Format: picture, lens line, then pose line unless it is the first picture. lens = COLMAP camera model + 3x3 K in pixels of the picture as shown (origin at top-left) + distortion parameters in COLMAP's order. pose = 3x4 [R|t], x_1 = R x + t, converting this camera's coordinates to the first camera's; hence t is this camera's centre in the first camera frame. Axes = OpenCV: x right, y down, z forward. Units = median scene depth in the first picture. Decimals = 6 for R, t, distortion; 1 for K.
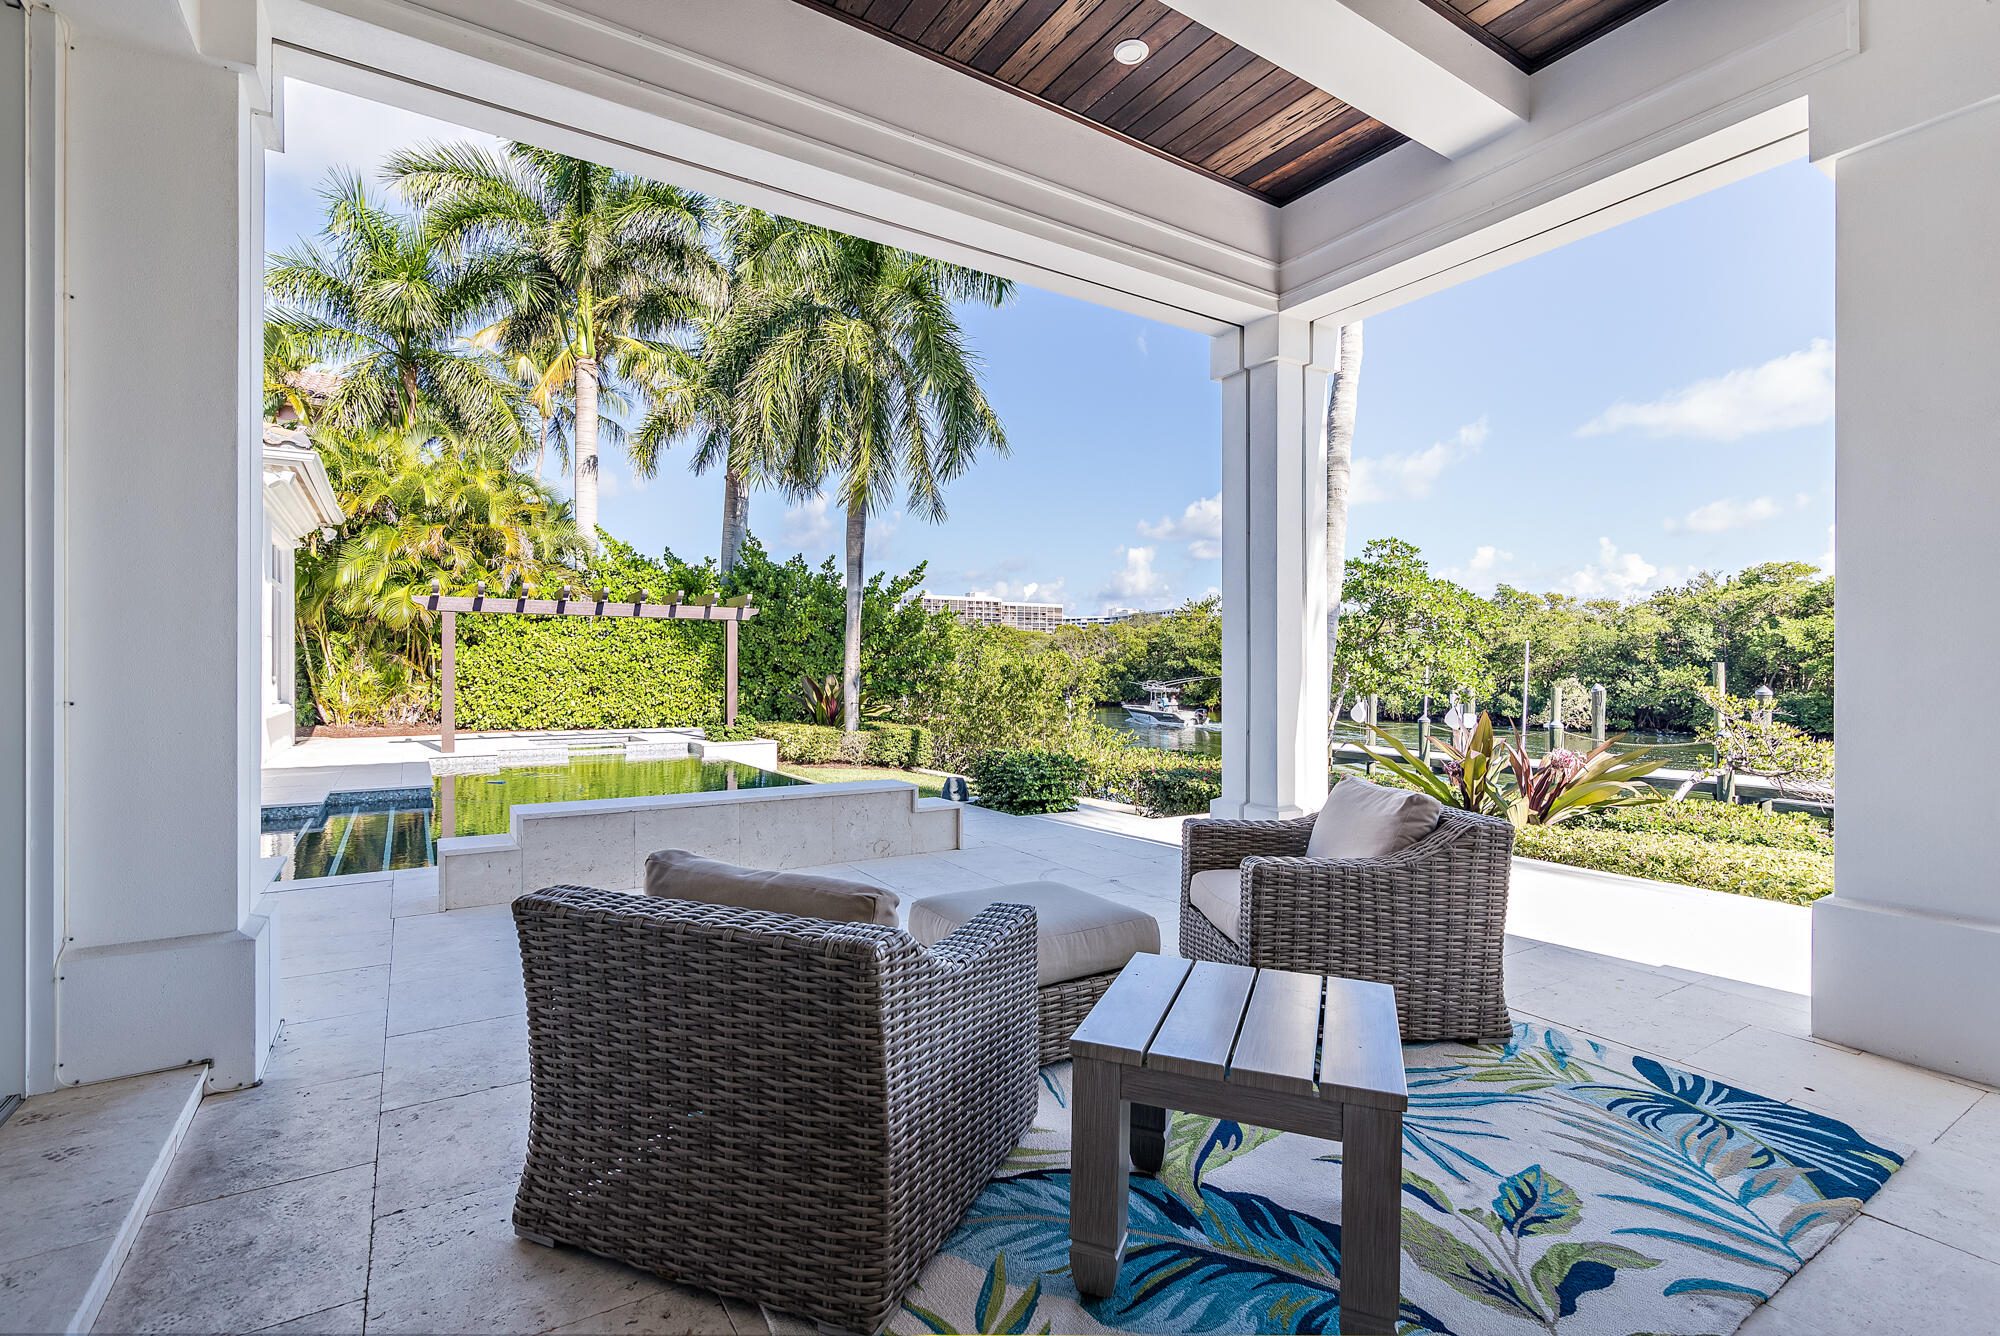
lens RADIAL K [[922.0, 0, 1009.0], [0, 922.0, 692.0], [0, 0, 1]] dist [0.000310, -0.001711]
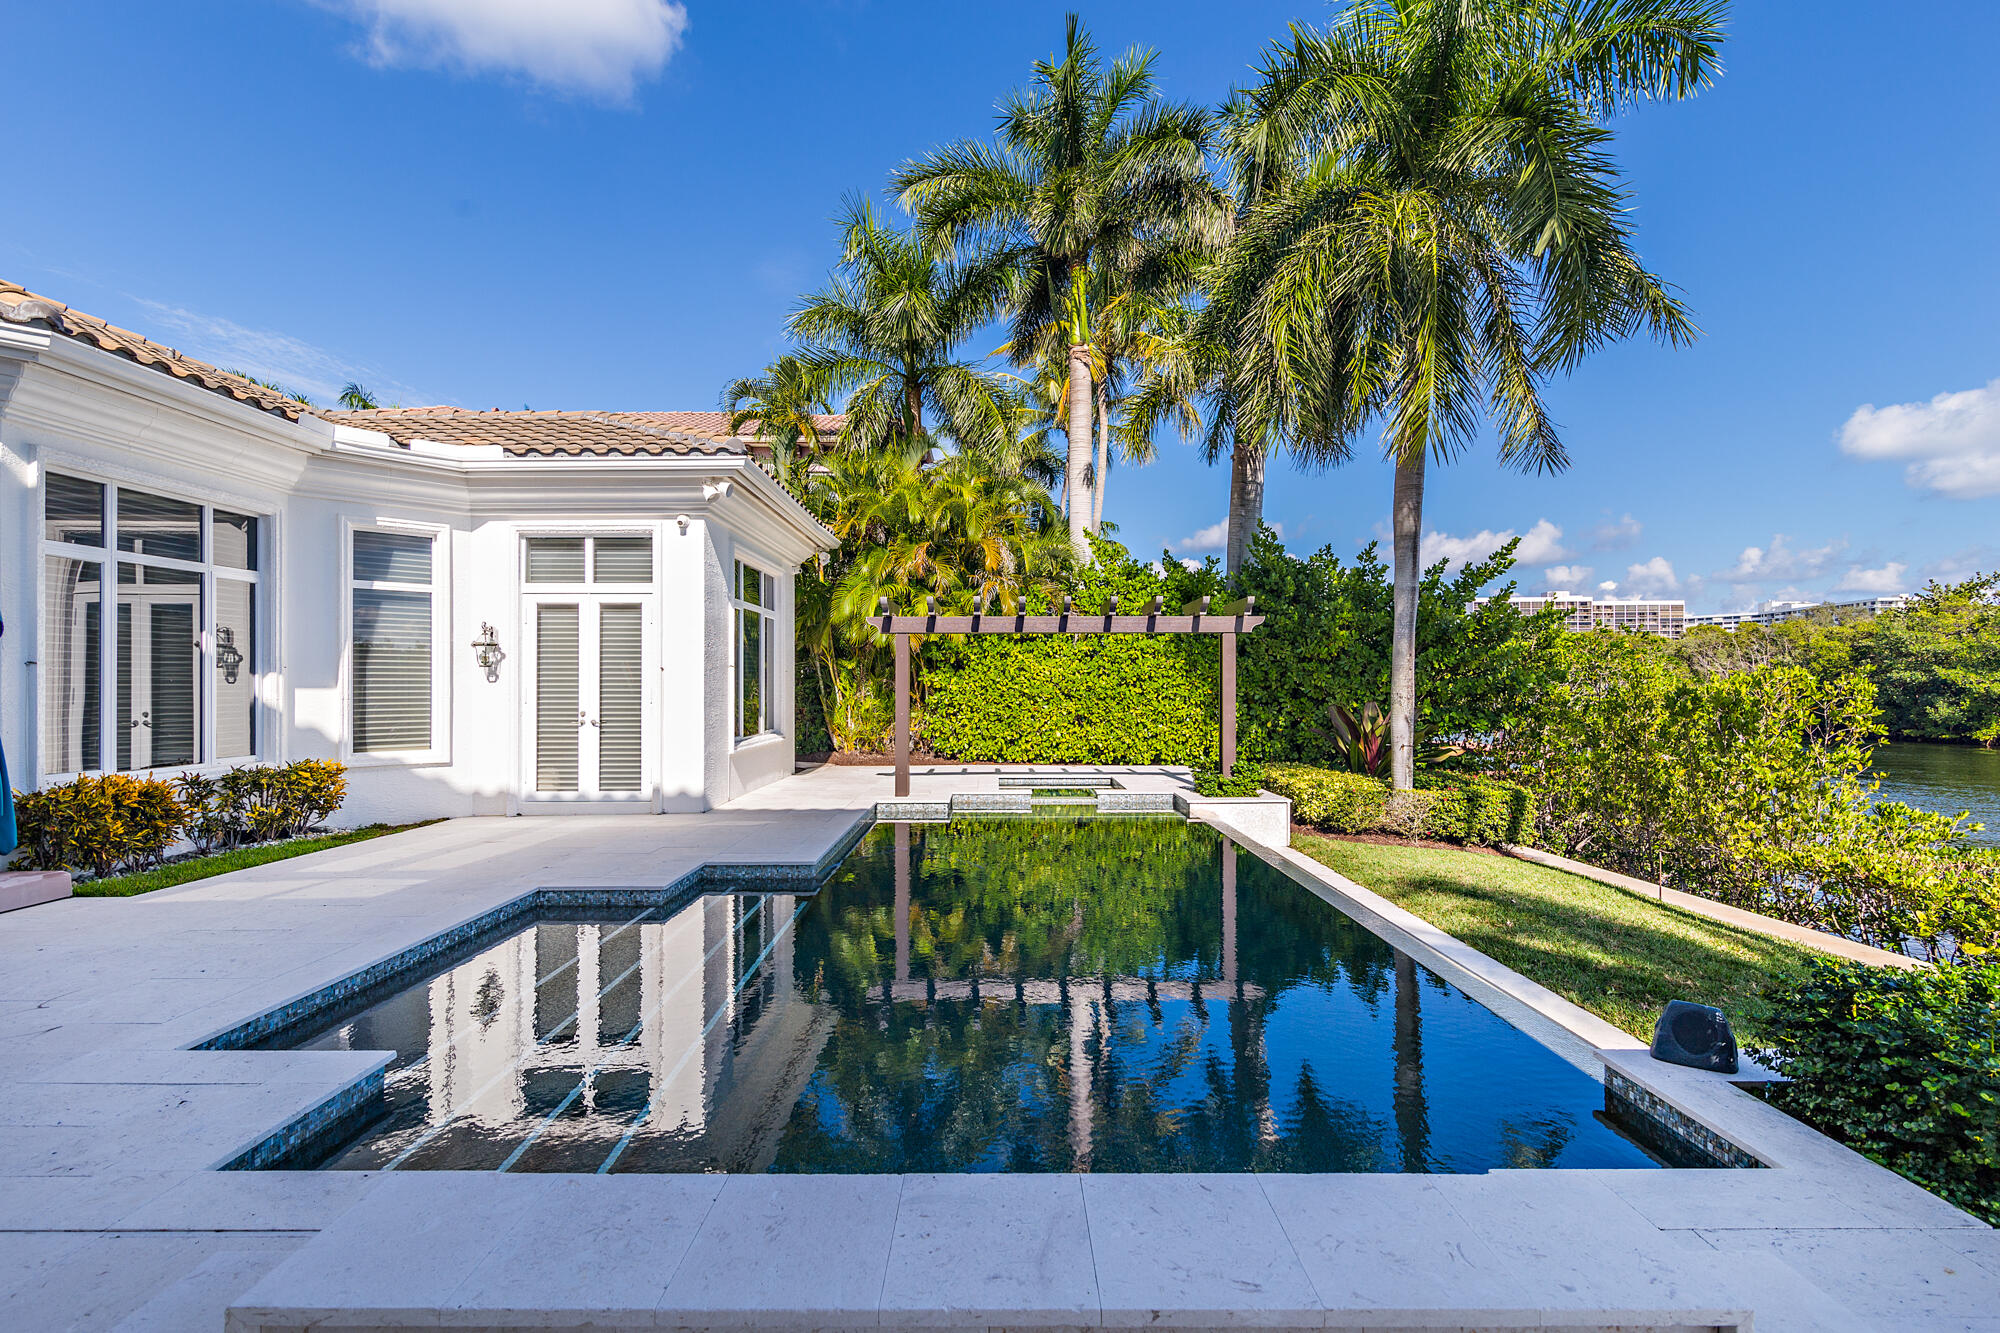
lens RADIAL K [[922.0, 0, 998.8], [0, 922.0, 684.2], [0, 0, 1]] dist [0.000310, -0.001711]
pose [[0.839015, -0.003706, -0.544096, -0.046055], [-0.009031, 0.999744, -0.020735, -0.017072], [0.544034, 0.022310, 0.838767, 0.242355]]
